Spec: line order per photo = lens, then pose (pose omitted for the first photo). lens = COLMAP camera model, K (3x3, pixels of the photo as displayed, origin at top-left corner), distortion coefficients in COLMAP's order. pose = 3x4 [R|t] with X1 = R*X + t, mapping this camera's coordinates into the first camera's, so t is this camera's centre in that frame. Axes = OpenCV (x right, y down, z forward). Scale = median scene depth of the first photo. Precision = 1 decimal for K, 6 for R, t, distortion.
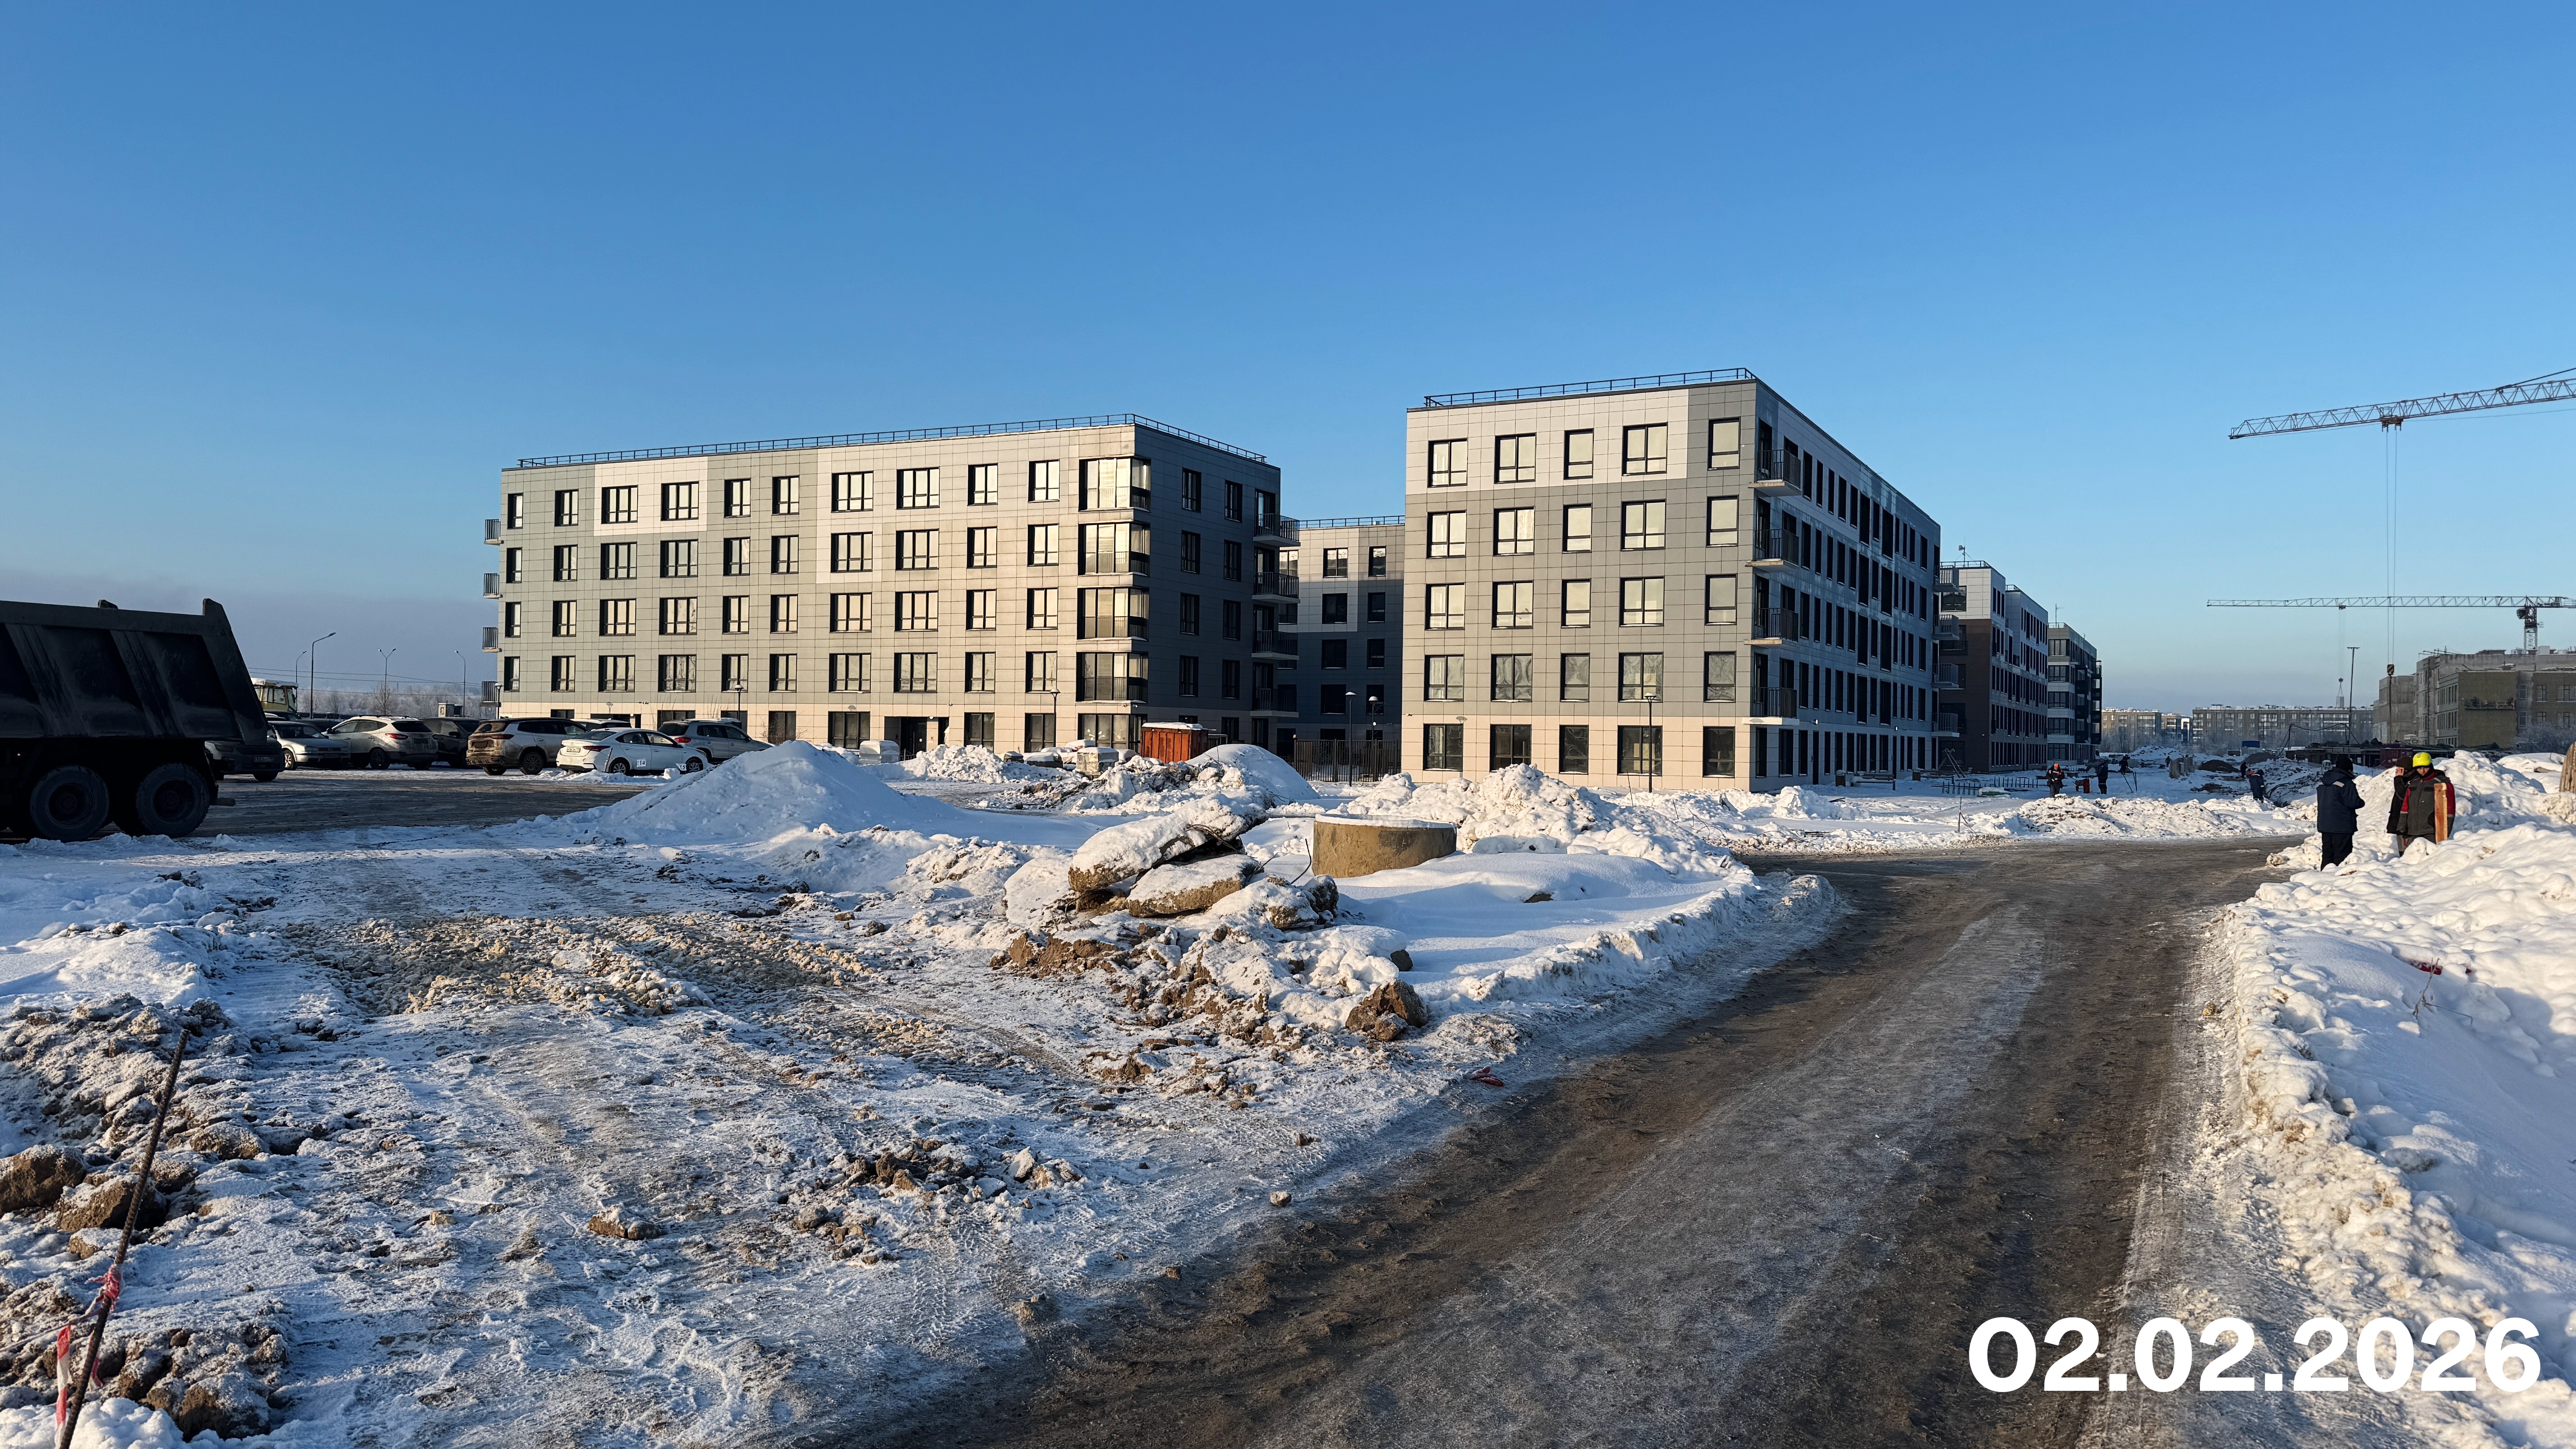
lens RADIAL K [[1781.1, 0, 1276.8], [0, 1781.1, 723.0], [0, 0, 1]] dist [0.087745, -0.129450]
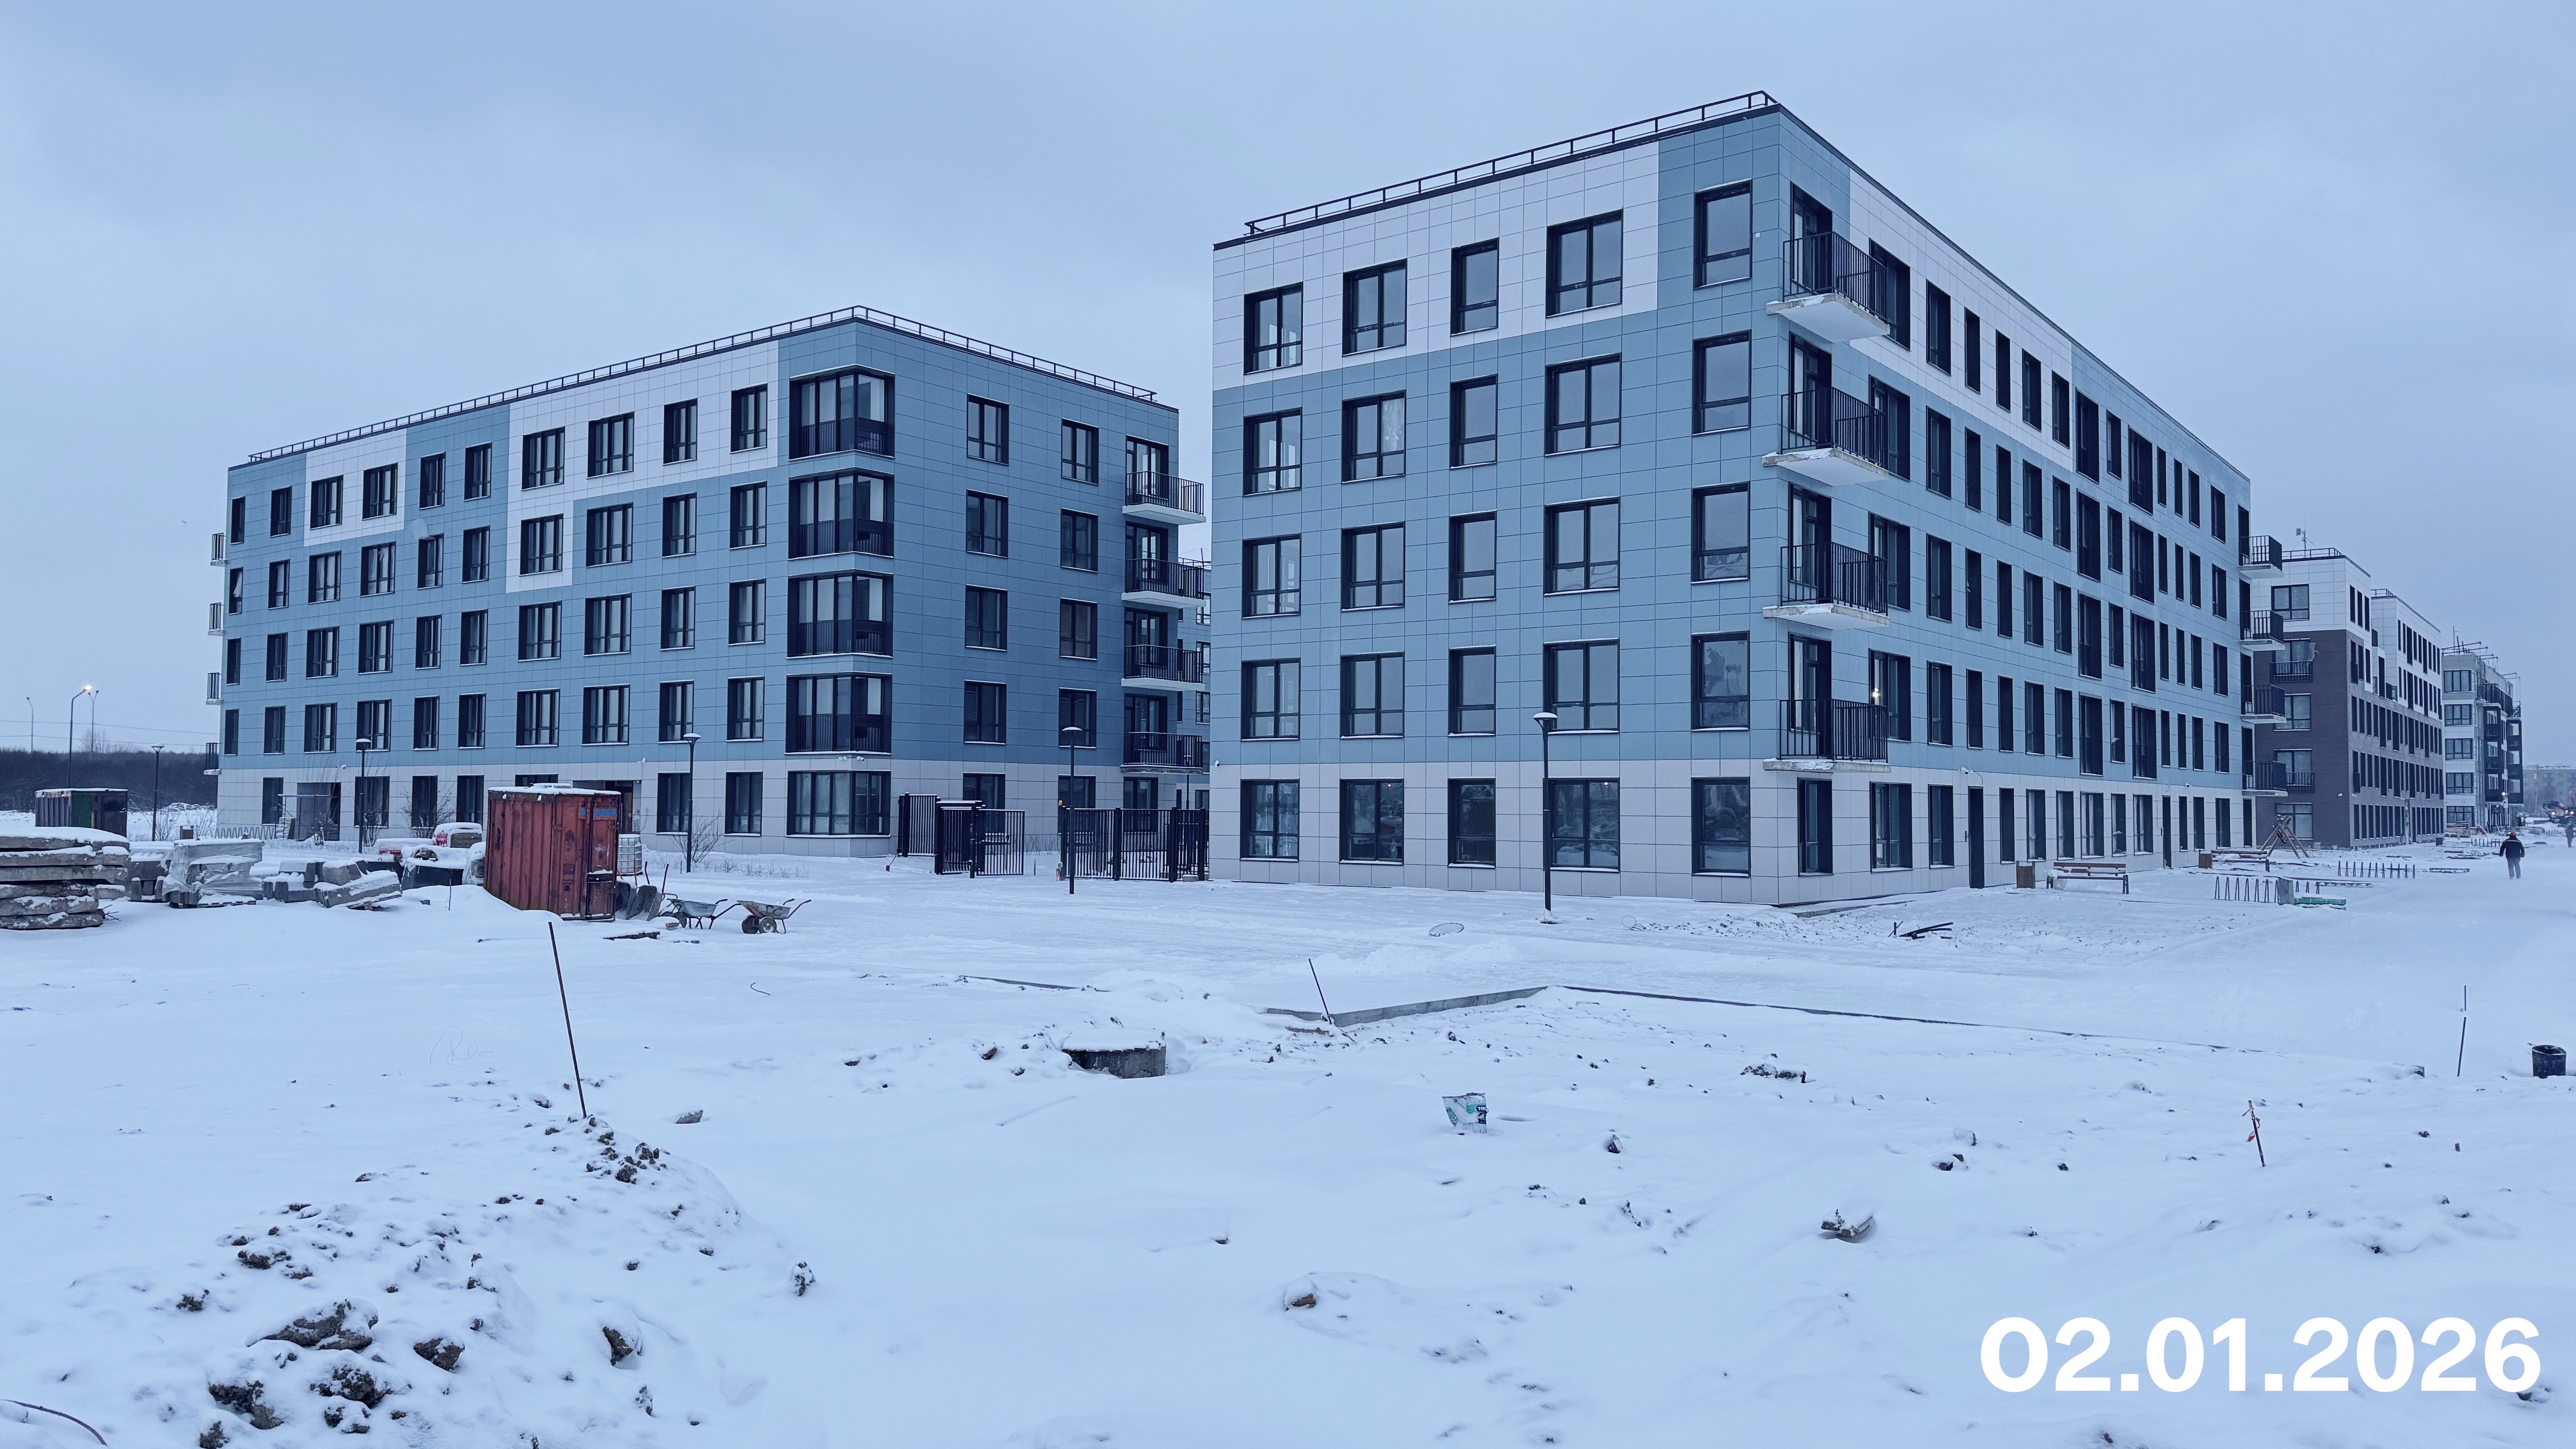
lens RADIAL K [[1781.1, 0, 1274.3], [0, 1781.1, 742.3], [0, 0, 1]] dist [0.087745, -0.129450]
pose [[0.984628, -0.014496, -0.174062, 0.340947], [0.009515, 0.999522, -0.029416, 0.009357], [0.174405, 0.027308, 0.984295, 0.752208]]
